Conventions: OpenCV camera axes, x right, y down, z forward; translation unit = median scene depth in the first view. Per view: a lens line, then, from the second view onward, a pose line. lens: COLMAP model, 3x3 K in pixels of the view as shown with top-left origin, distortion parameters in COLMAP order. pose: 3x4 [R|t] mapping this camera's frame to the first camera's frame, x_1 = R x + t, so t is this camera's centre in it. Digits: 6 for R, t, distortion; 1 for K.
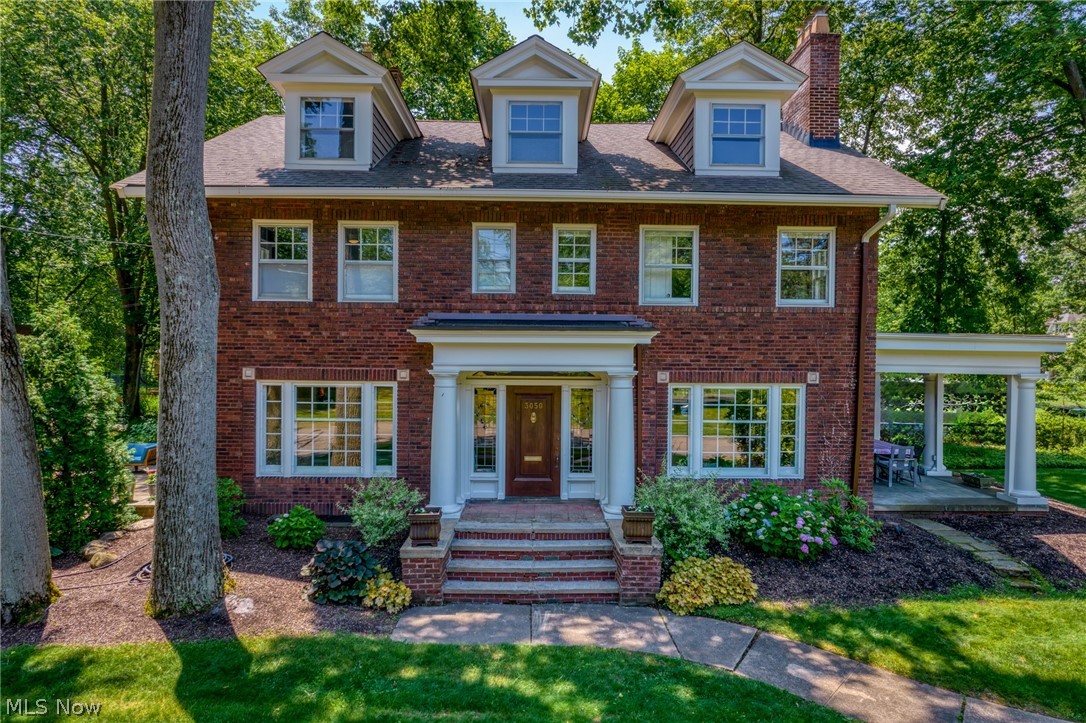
lens RADIAL K [[683.1, 0, 548.4], [0, 683.1, 362.4], [0, 0, 1]] dist [0.008822, -0.001524]
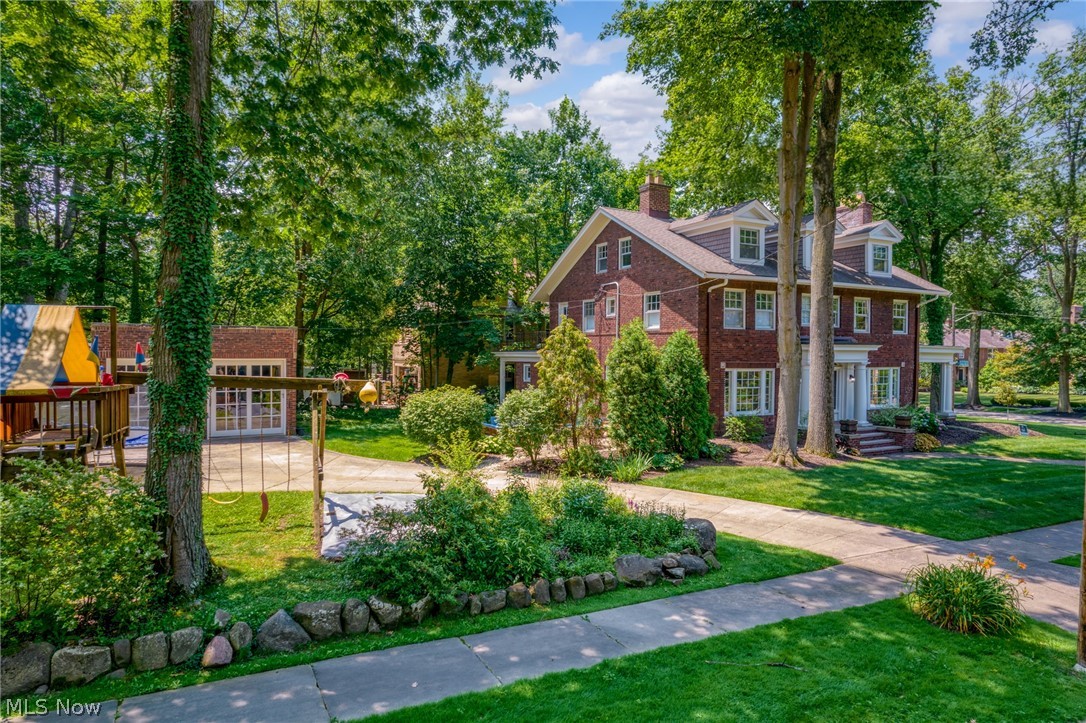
lens RADIAL K [[683.1, 0, 548.4], [0, 683.1, 362.4], [0, 0, 1]] dist [0.008822, -0.001524]
pose [[0.883604, -0.009895, 0.468131, -1.797358], [0.011639, 0.999932, -0.000832, 0.003284], [-0.468091, 0.006184, 0.883659, -0.506820]]
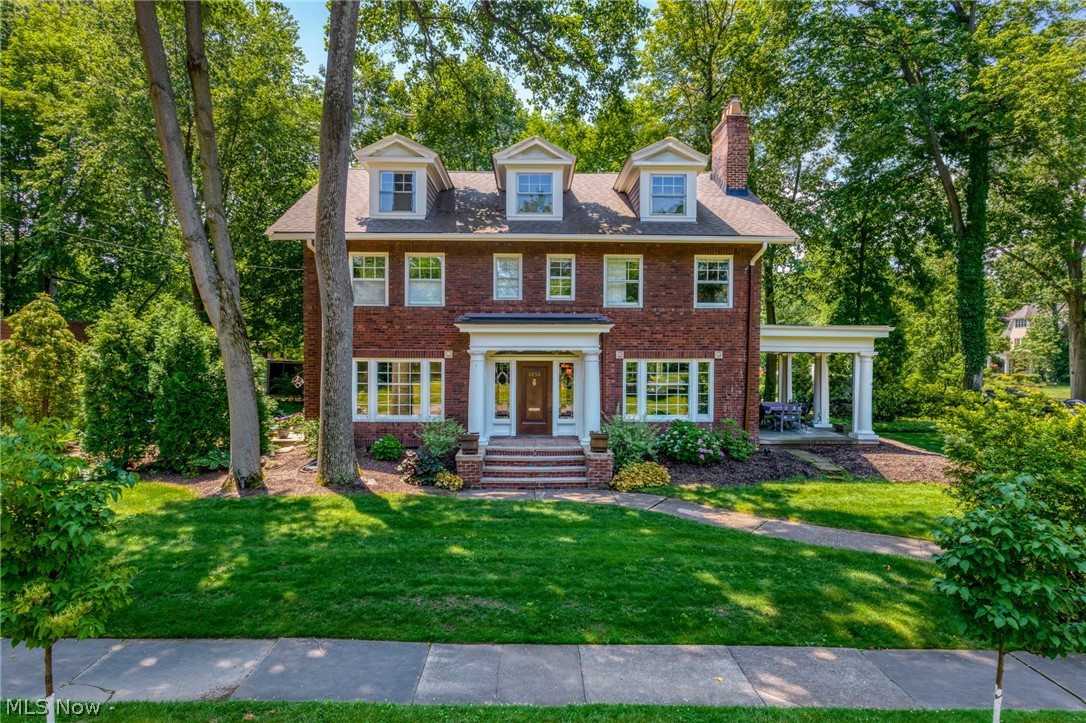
lens RADIAL K [[683.1, 0, 548.4], [0, 683.1, 362.4], [0, 0, 1]] dist [0.008822, -0.001524]
pose [[0.999965, -0.005438, 0.006374, -0.000384], [0.005422, 0.999982, 0.002557, 0.033940], [-0.006388, -0.002523, 0.999976, -0.518084]]
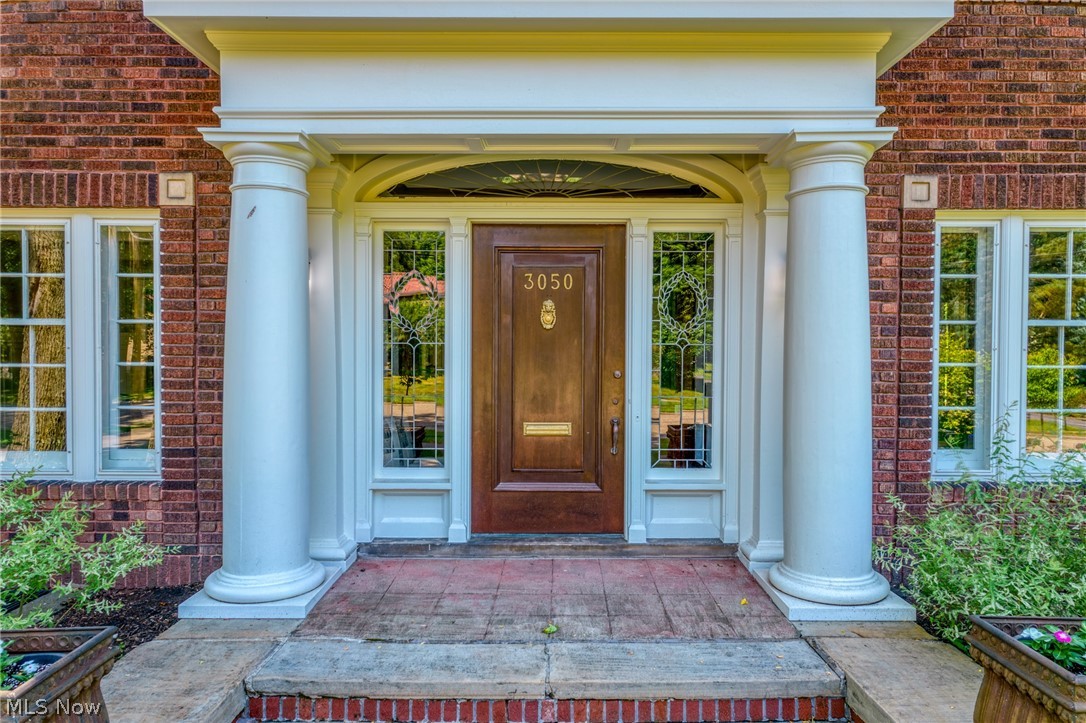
lens RADIAL K [[683.1, 0, 548.4], [0, 683.1, 362.4], [0, 0, 1]] dist [0.008822, -0.001524]
pose [[0.999913, -0.003878, -0.012632, -0.017594], [0.003986, 0.999956, 0.008522, 0.104599], [0.012598, -0.008572, 0.999884, 0.649712]]
